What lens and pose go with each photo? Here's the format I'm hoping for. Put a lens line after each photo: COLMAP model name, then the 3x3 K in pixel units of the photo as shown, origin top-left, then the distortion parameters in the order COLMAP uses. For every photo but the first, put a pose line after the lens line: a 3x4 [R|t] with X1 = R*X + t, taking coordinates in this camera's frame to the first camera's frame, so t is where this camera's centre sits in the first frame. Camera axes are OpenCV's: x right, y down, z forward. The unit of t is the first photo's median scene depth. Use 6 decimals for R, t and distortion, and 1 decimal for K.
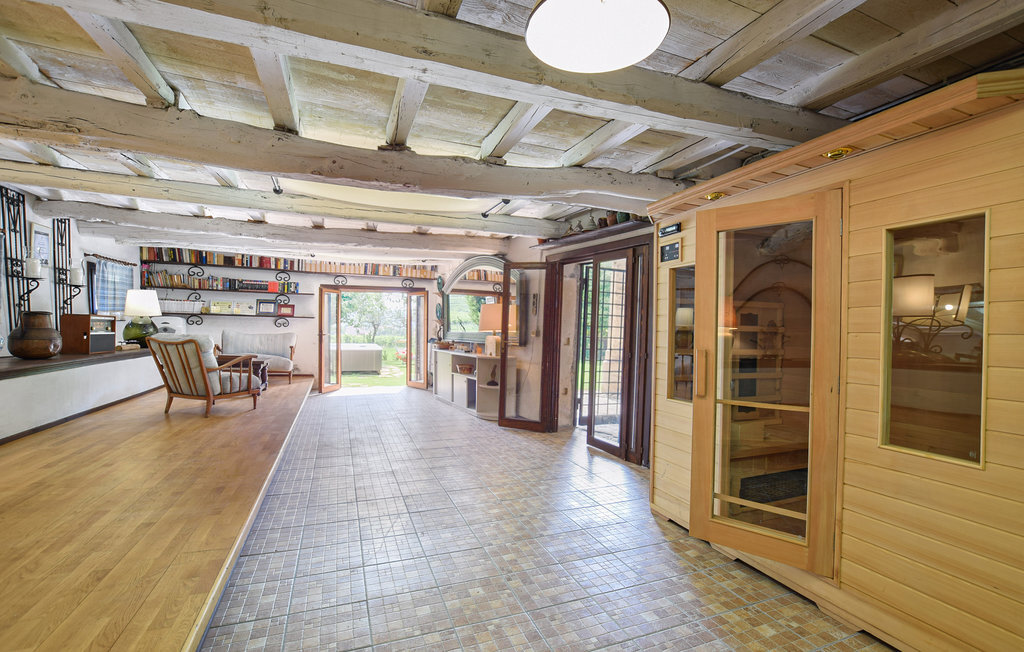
lens RADIAL K [[432.4, 0, 512.0], [0, 432.4, 326.0], [0, 0, 1]] dist [-0.000655, -0.000028]
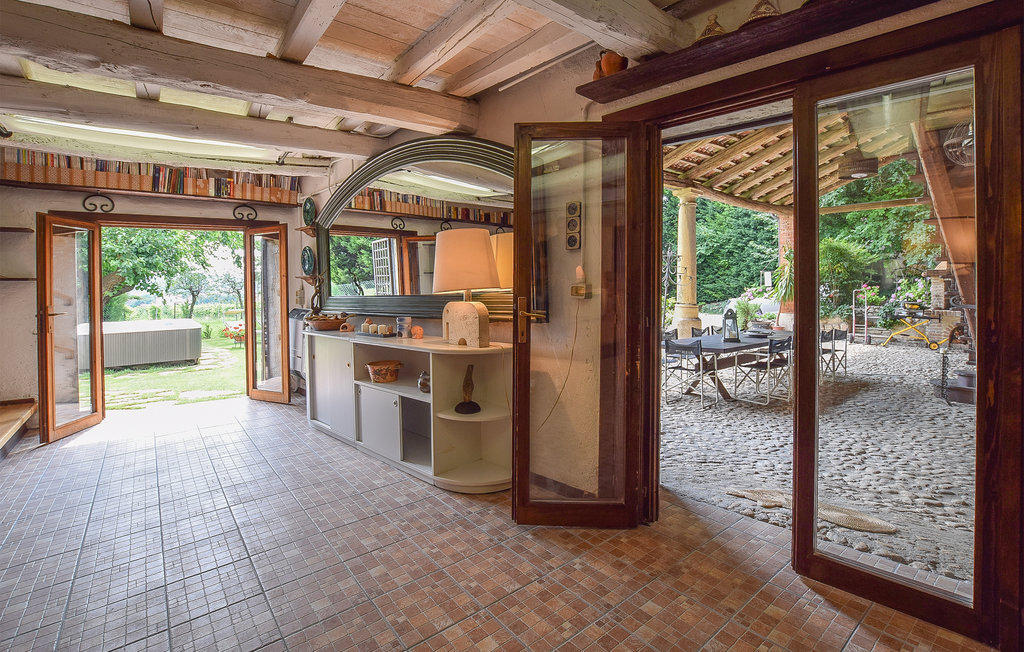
lens RADIAL K [[463.6, 0, 508.4], [0, 463.6, 271.9], [0, 0, 1]] dist [-0.019108, -0.000078]
pose [[0.956932, -0.029891, 0.288769, -0.099564], [0.037262, 0.999104, -0.020058, 0.002225], [-0.287910, 0.029955, 0.957189, 0.370965]]
